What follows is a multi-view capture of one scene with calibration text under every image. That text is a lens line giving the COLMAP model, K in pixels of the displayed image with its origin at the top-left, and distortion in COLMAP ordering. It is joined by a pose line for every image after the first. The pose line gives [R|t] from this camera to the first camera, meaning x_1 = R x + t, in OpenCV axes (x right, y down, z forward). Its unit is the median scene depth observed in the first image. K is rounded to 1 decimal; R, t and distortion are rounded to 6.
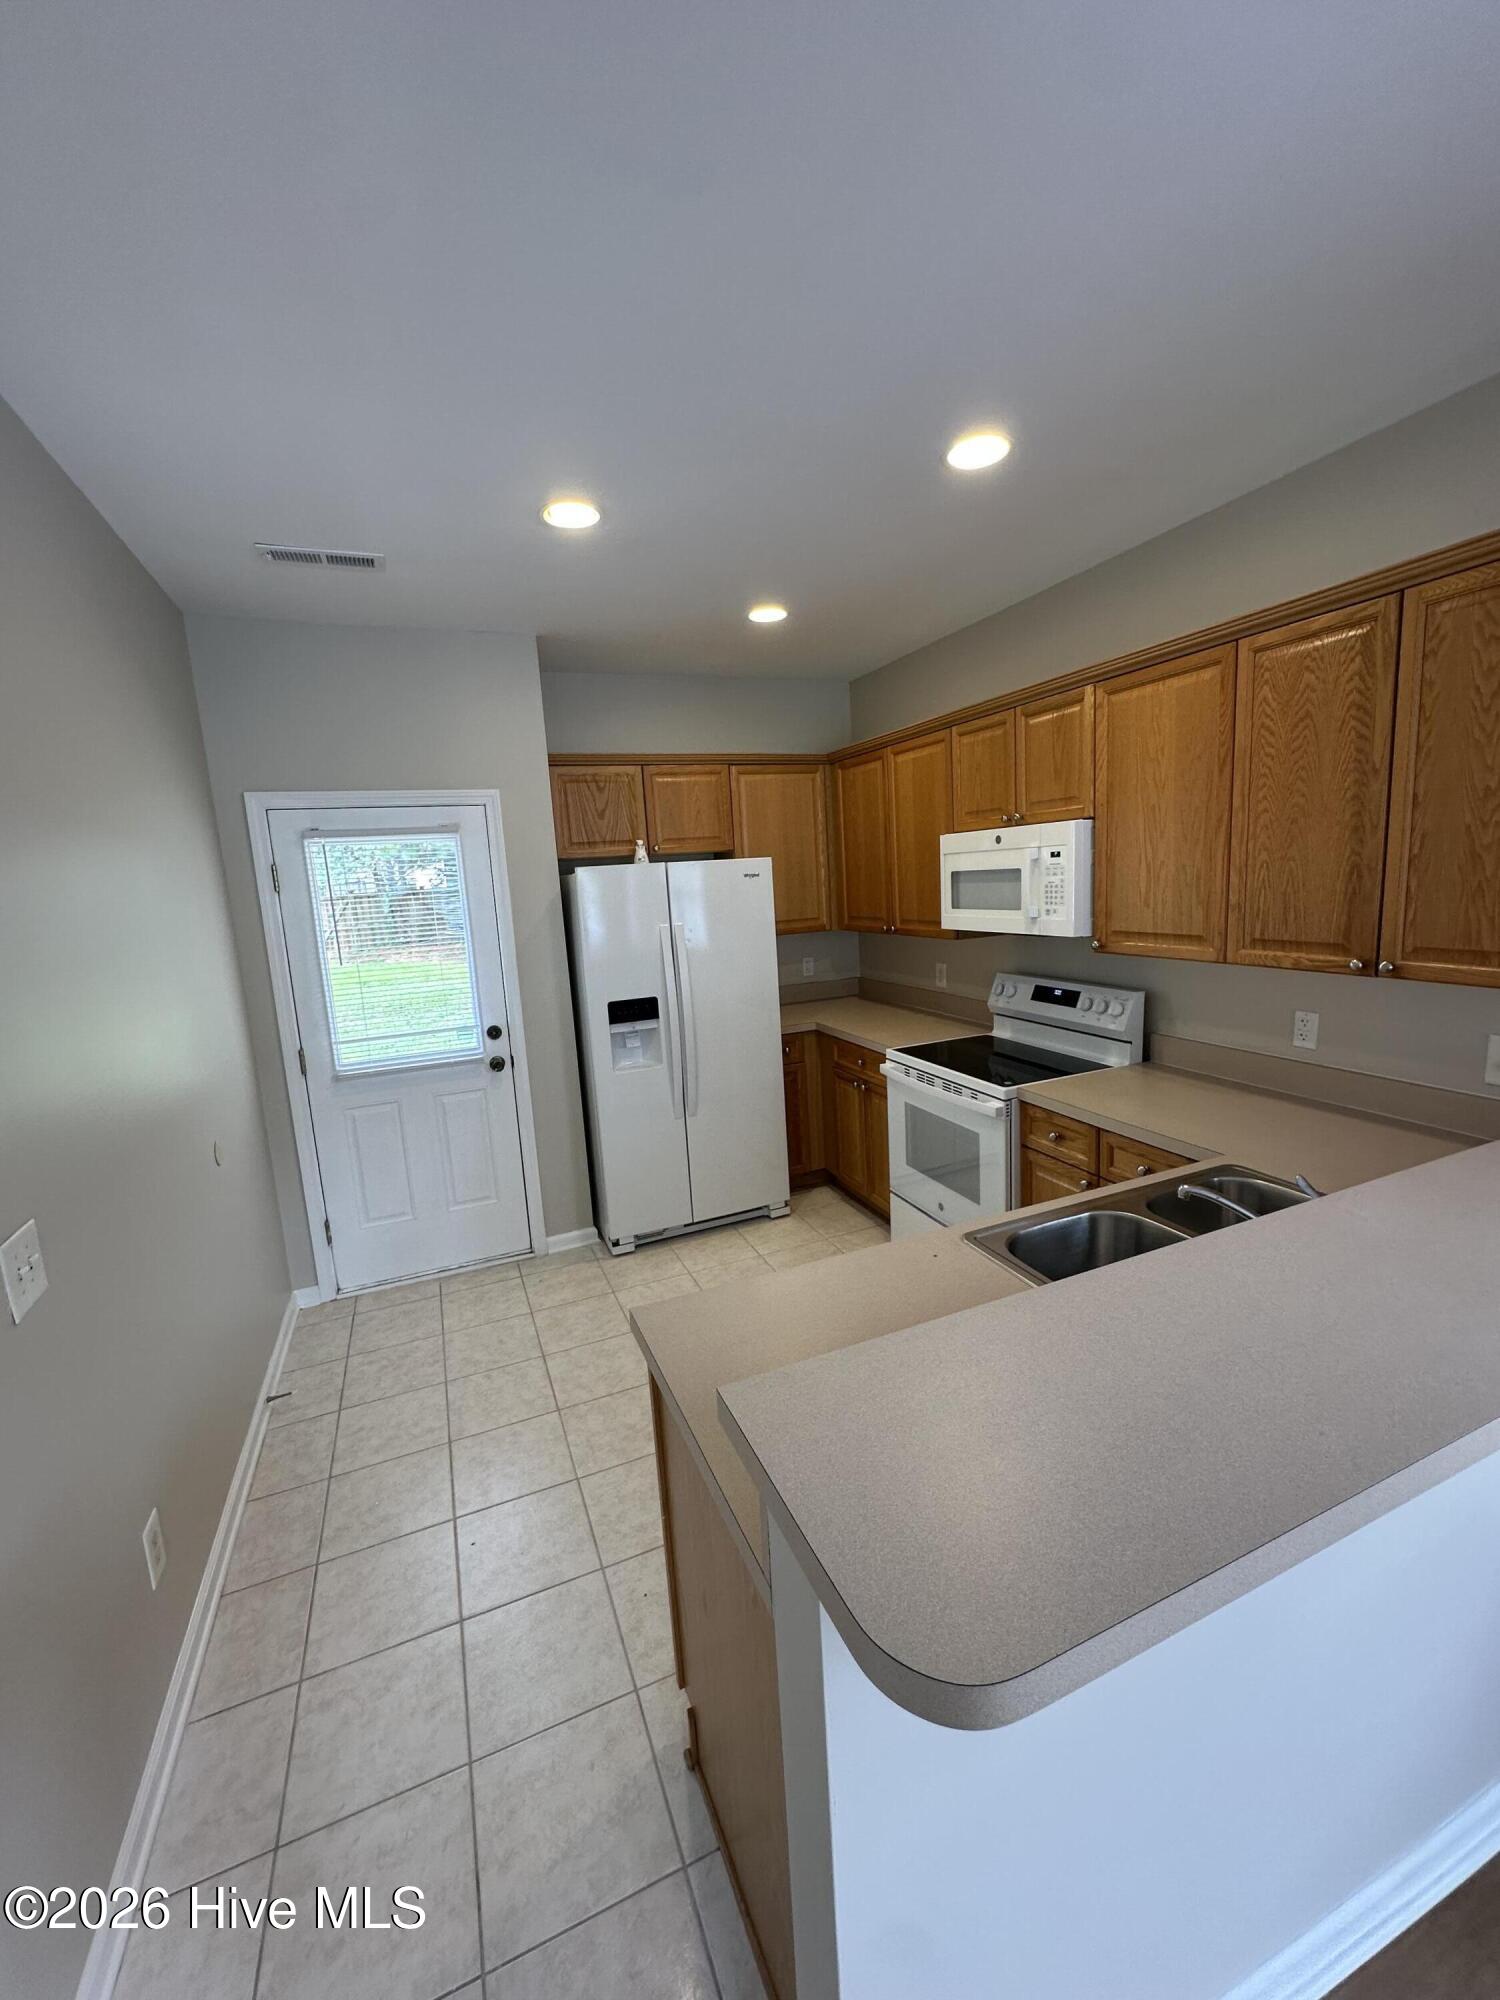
lens RADIAL K [[800.5, 0, 750.0], [0, 800.5, 1000.0], [0, 0, 1]] dist [-0.008885, 0.003263]
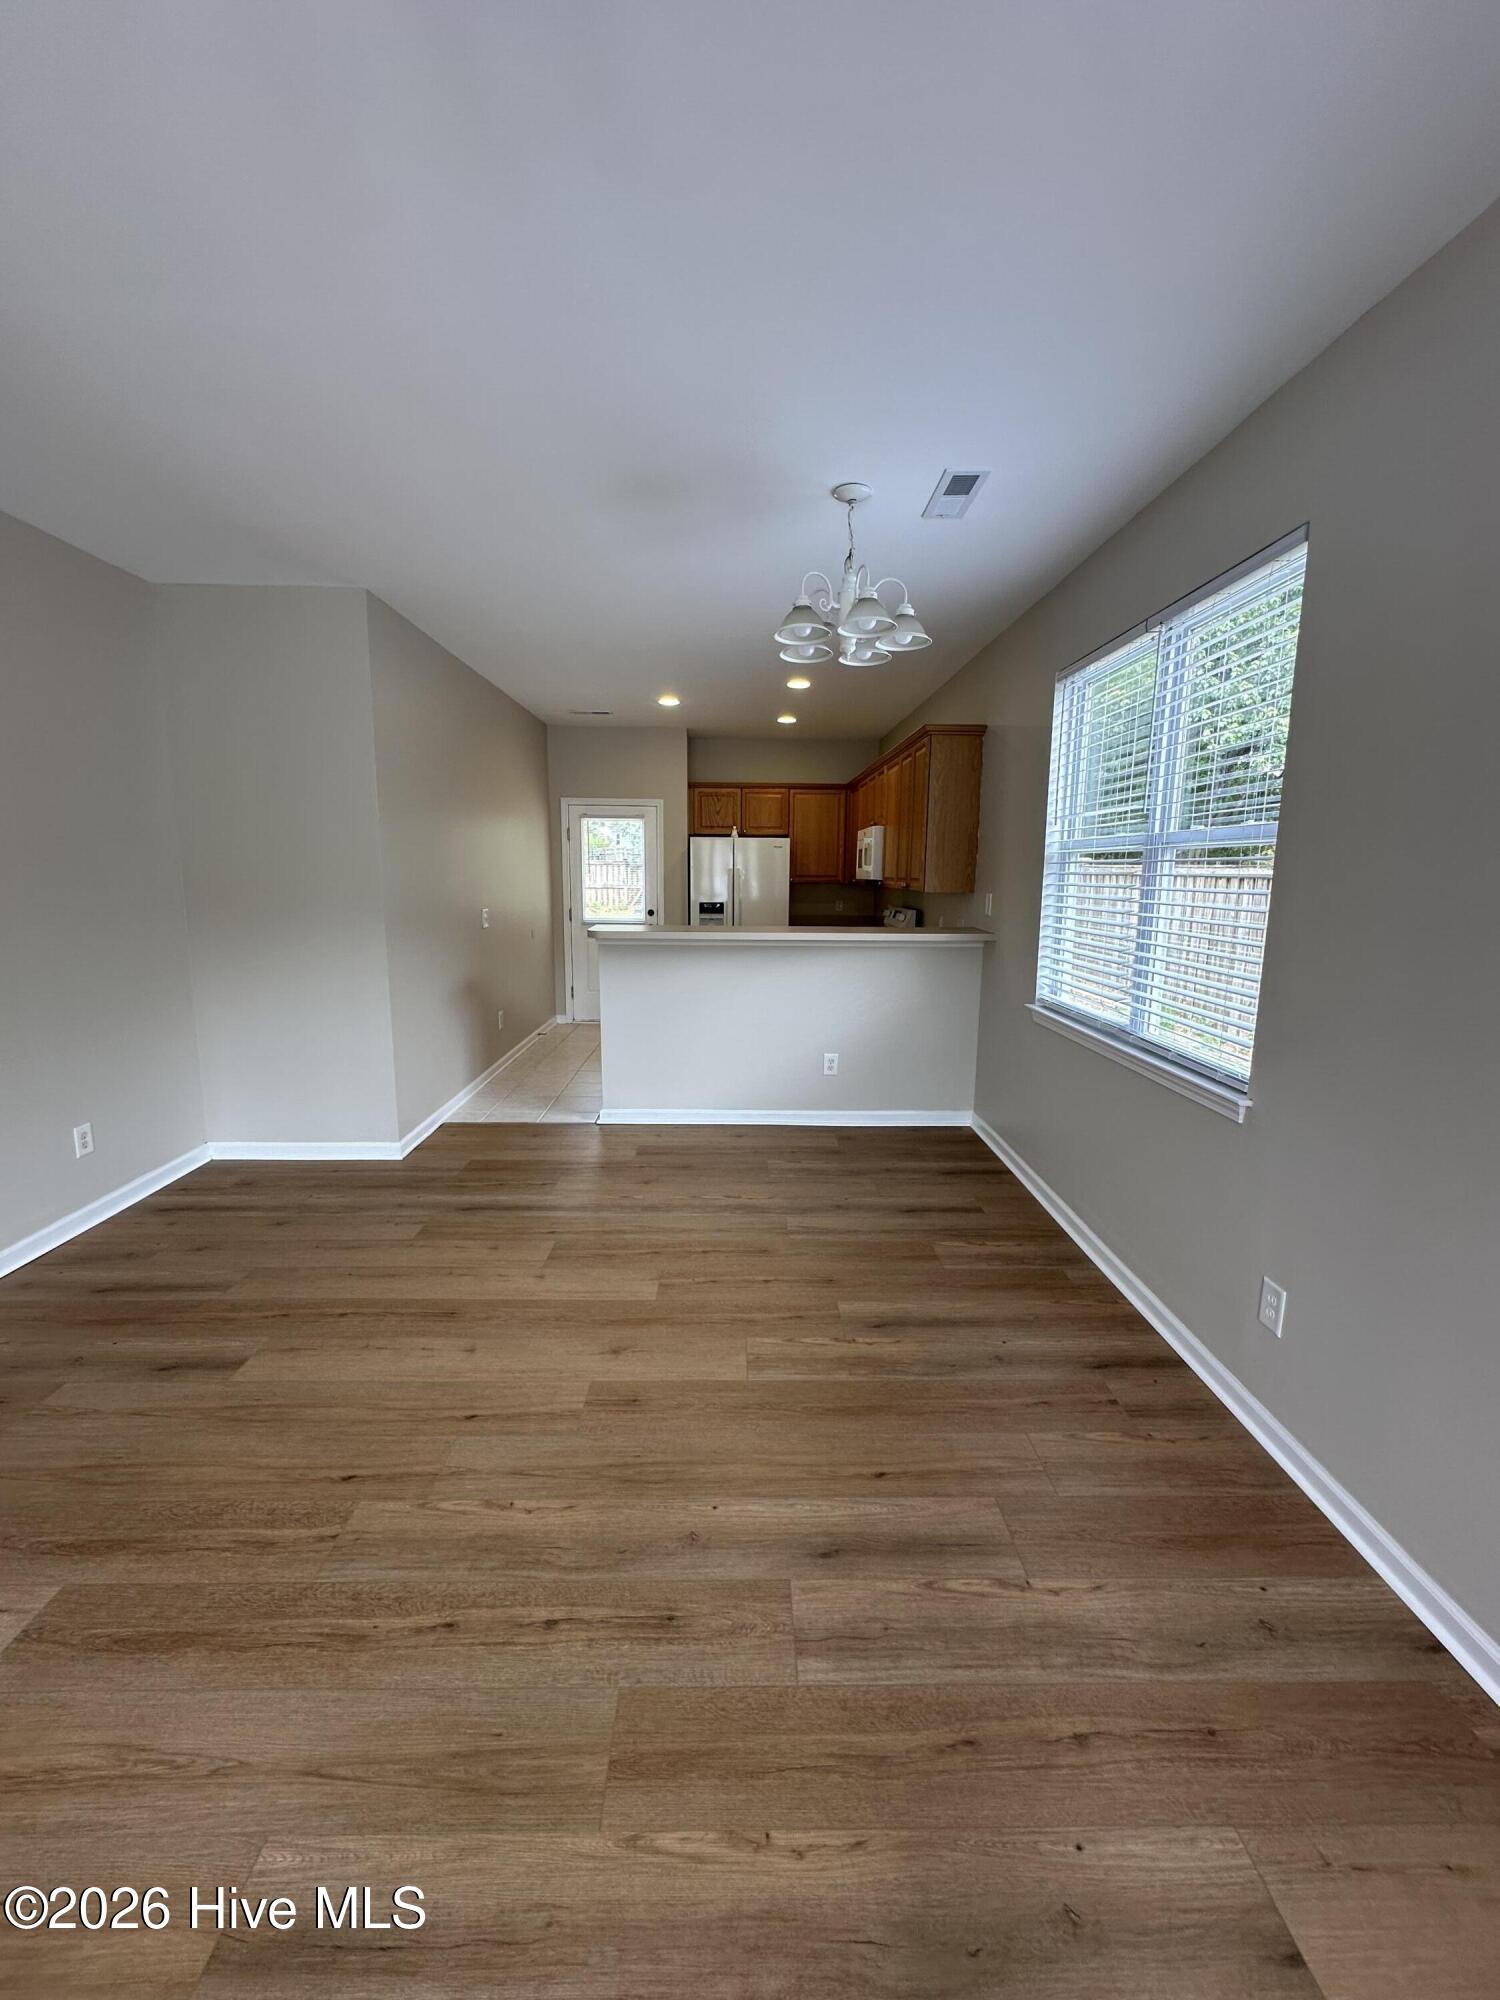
lens RADIAL K [[800.5, 0, 750.0], [0, 800.5, 1000.0], [0, 0, 1]] dist [-0.008885, 0.003263]
pose [[0.927519, 0.124273, -0.352512, 0.704249], [-0.121116, 0.992151, 0.031091, 0.172949], [0.353609, 0.013857, 0.935291, -0.895866]]
